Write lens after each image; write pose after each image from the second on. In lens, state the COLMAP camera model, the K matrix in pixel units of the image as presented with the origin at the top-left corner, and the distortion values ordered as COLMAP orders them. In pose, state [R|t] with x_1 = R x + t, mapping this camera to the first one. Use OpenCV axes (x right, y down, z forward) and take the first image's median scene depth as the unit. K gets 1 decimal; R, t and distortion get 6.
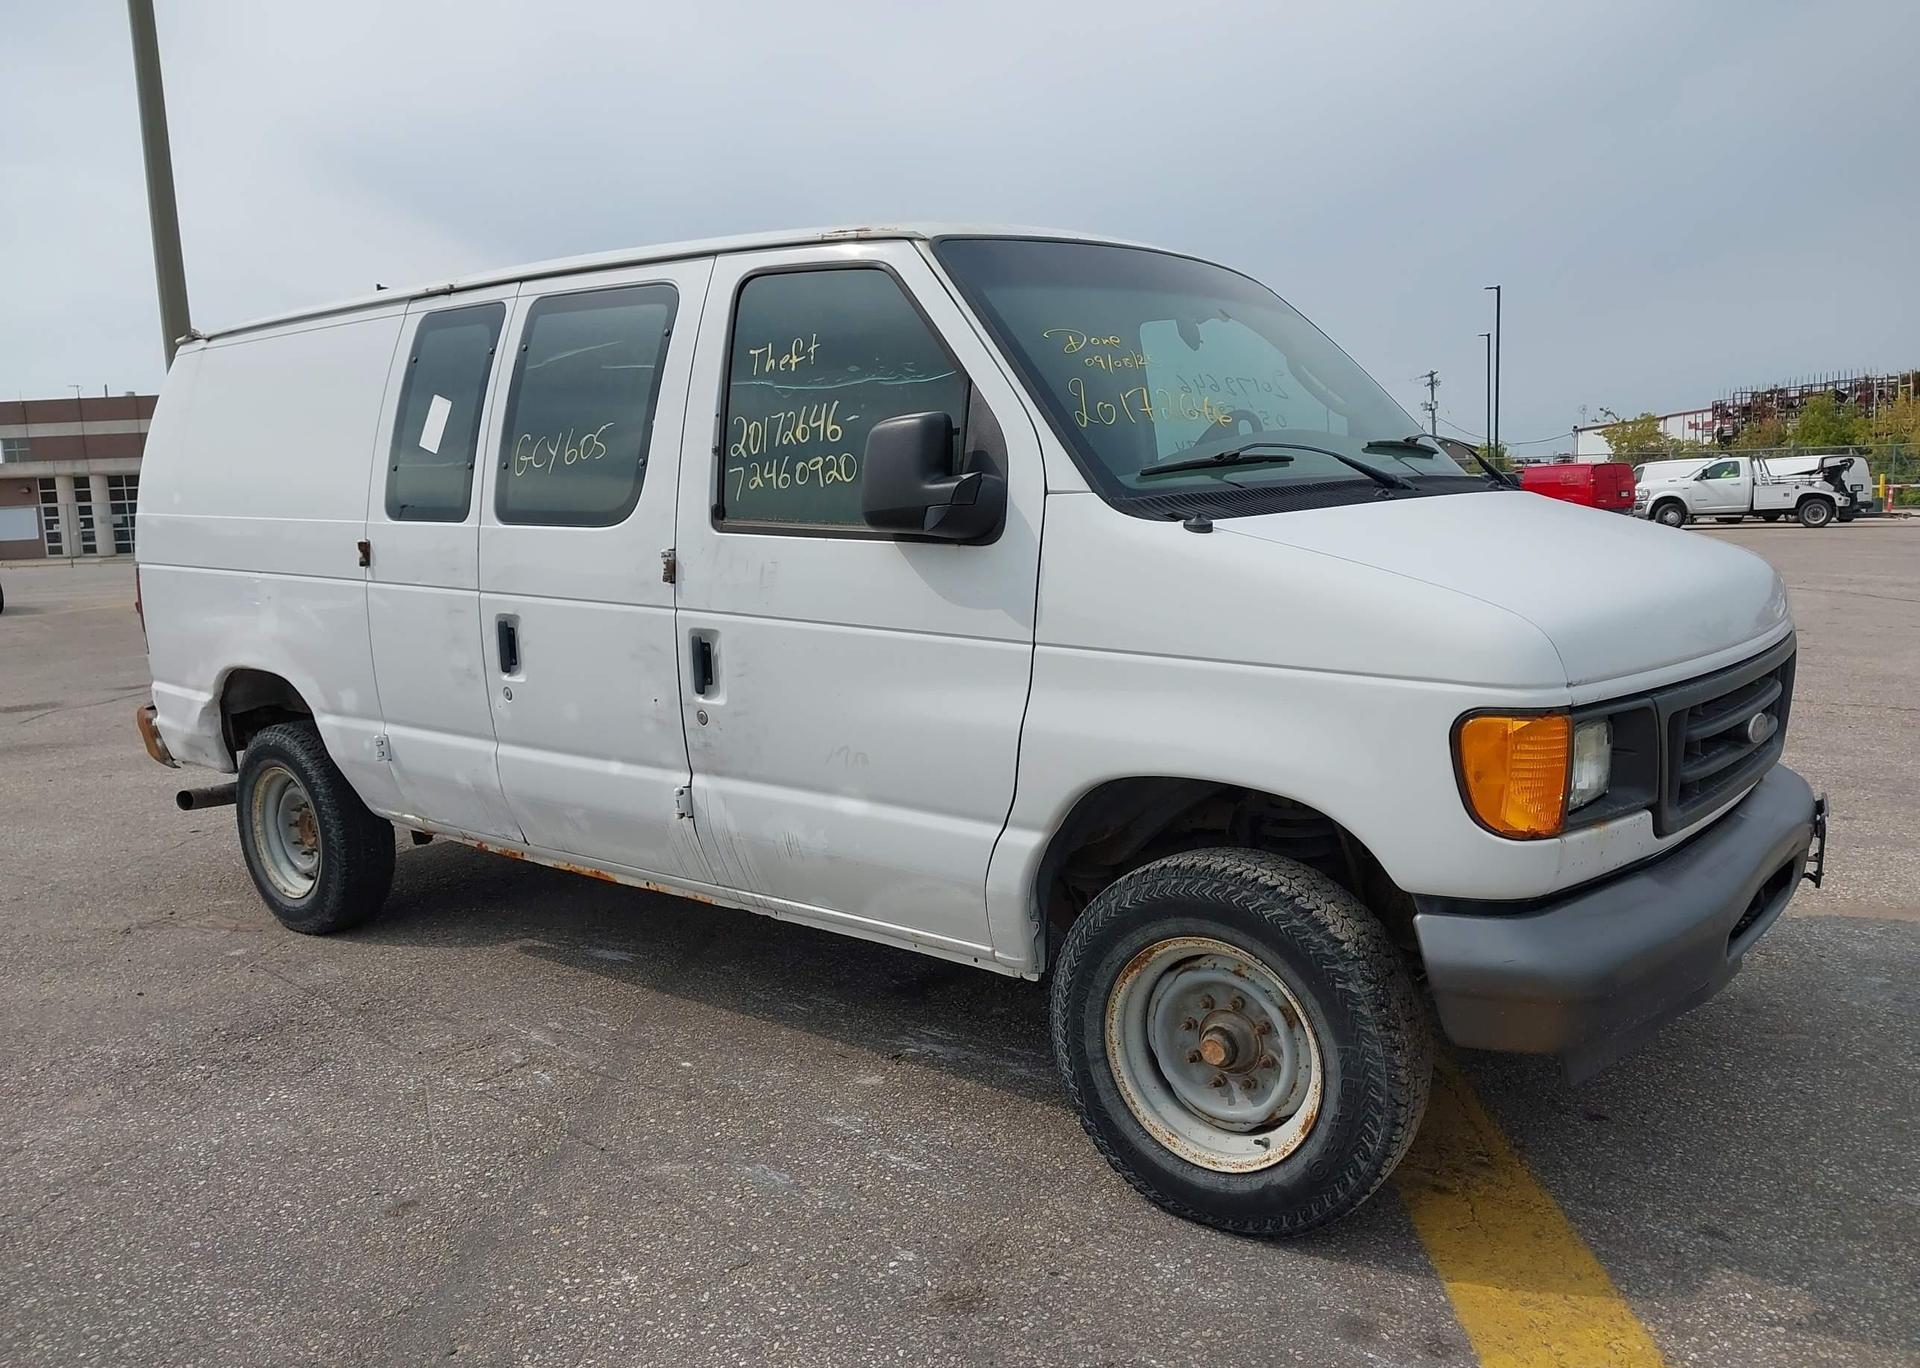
lens RADIAL K [[1519.6, 0, 951.8], [0, 1519.6, 699.0], [0, 0, 1]] dist [0.040165, -0.064717]
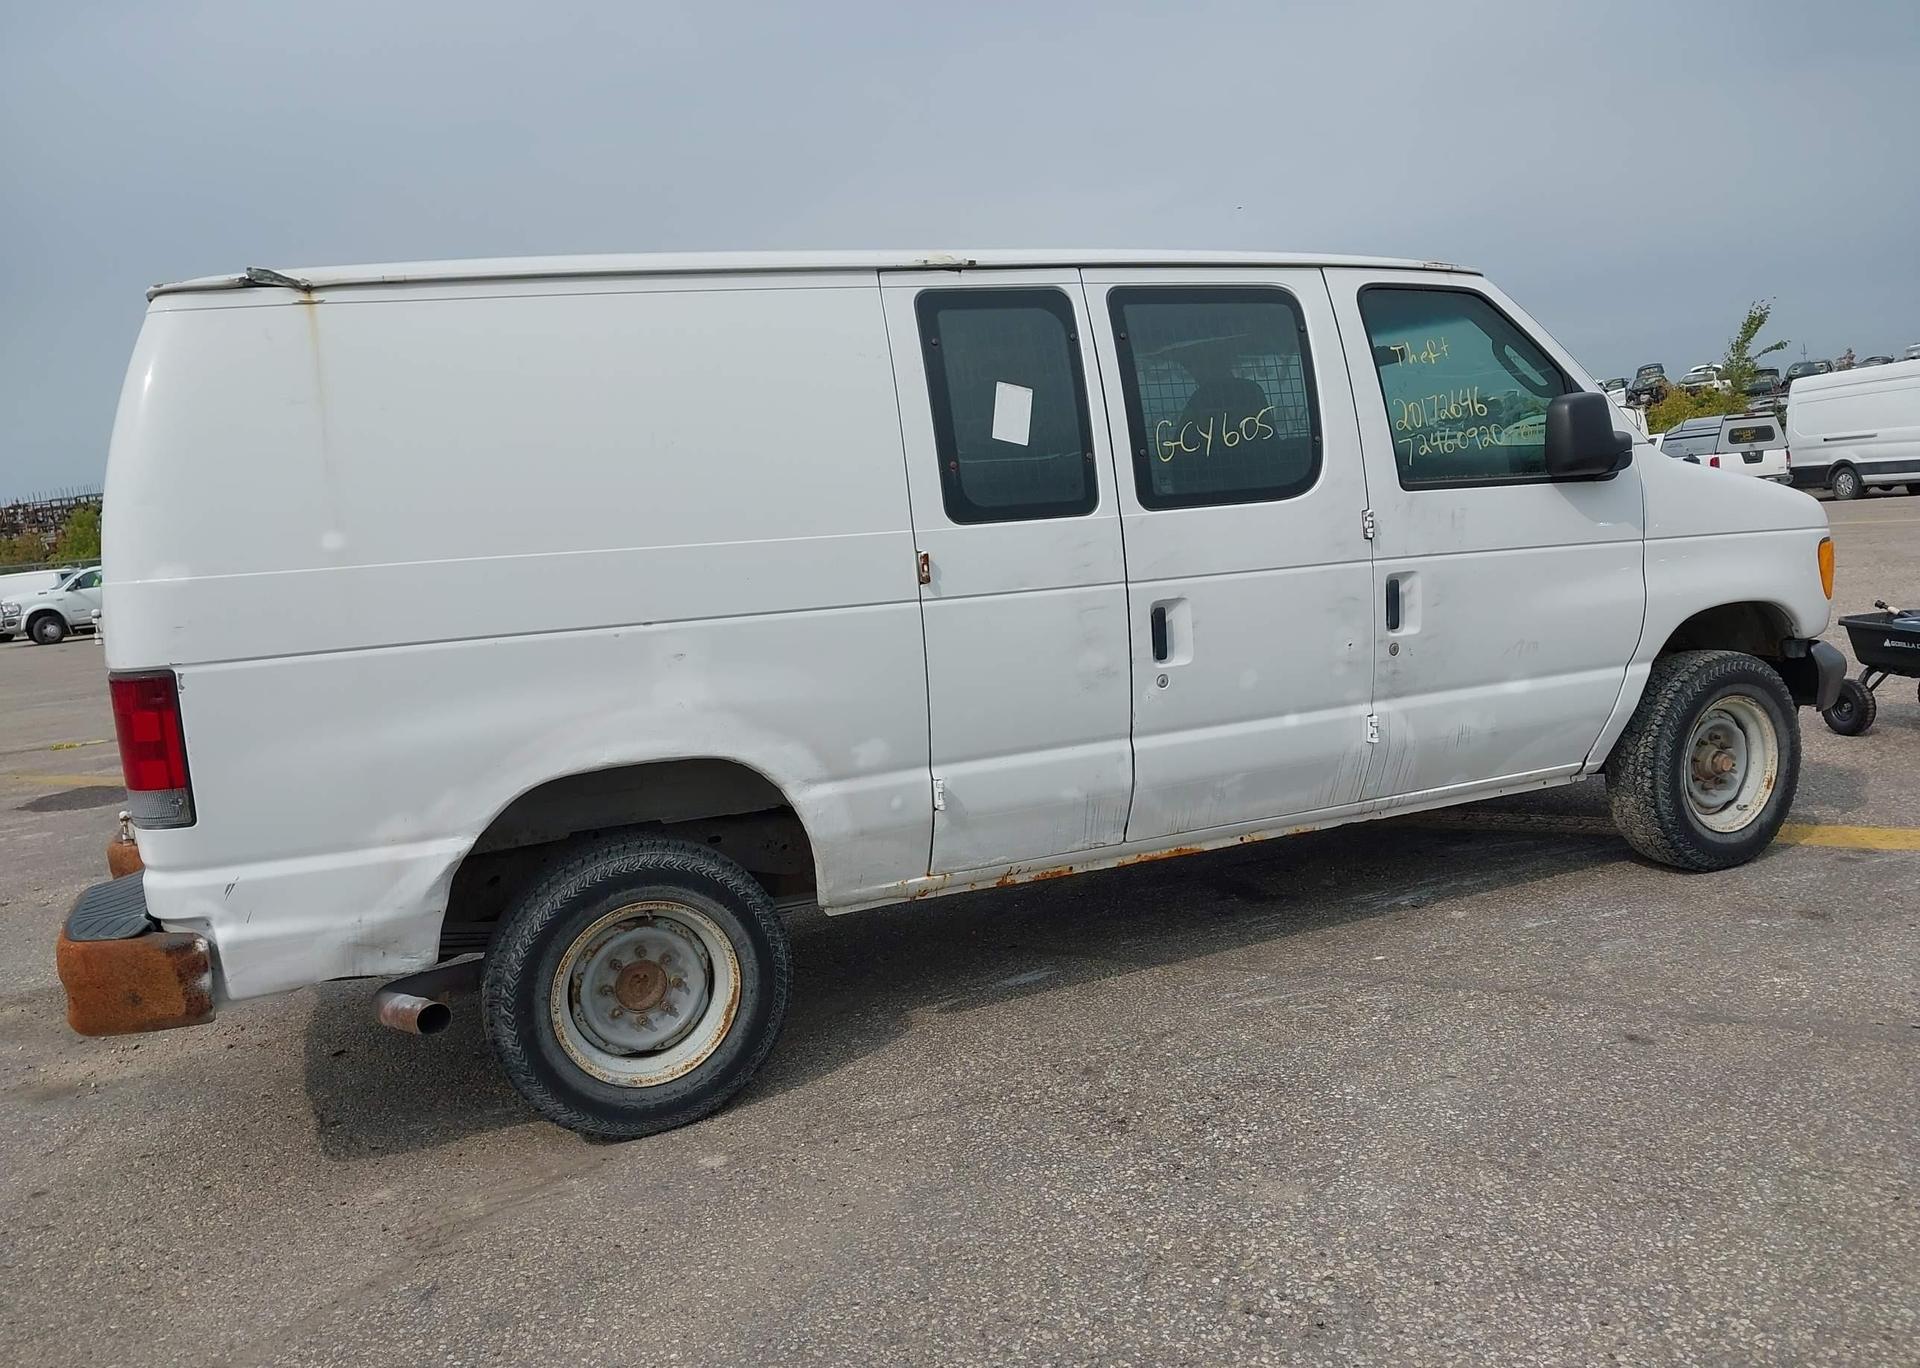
lens RADIAL K [[1519.6, 0, 954.8], [0, 1519.6, 694.2], [0, 0, 1]] dist [0.040165, -0.064717]
pose [[0.456798, -0.126407, 0.880544, -1.414028], [0.196490, 0.979741, 0.038715, -0.068916], [-0.867599, 0.155334, 0.472381, 0.756404]]
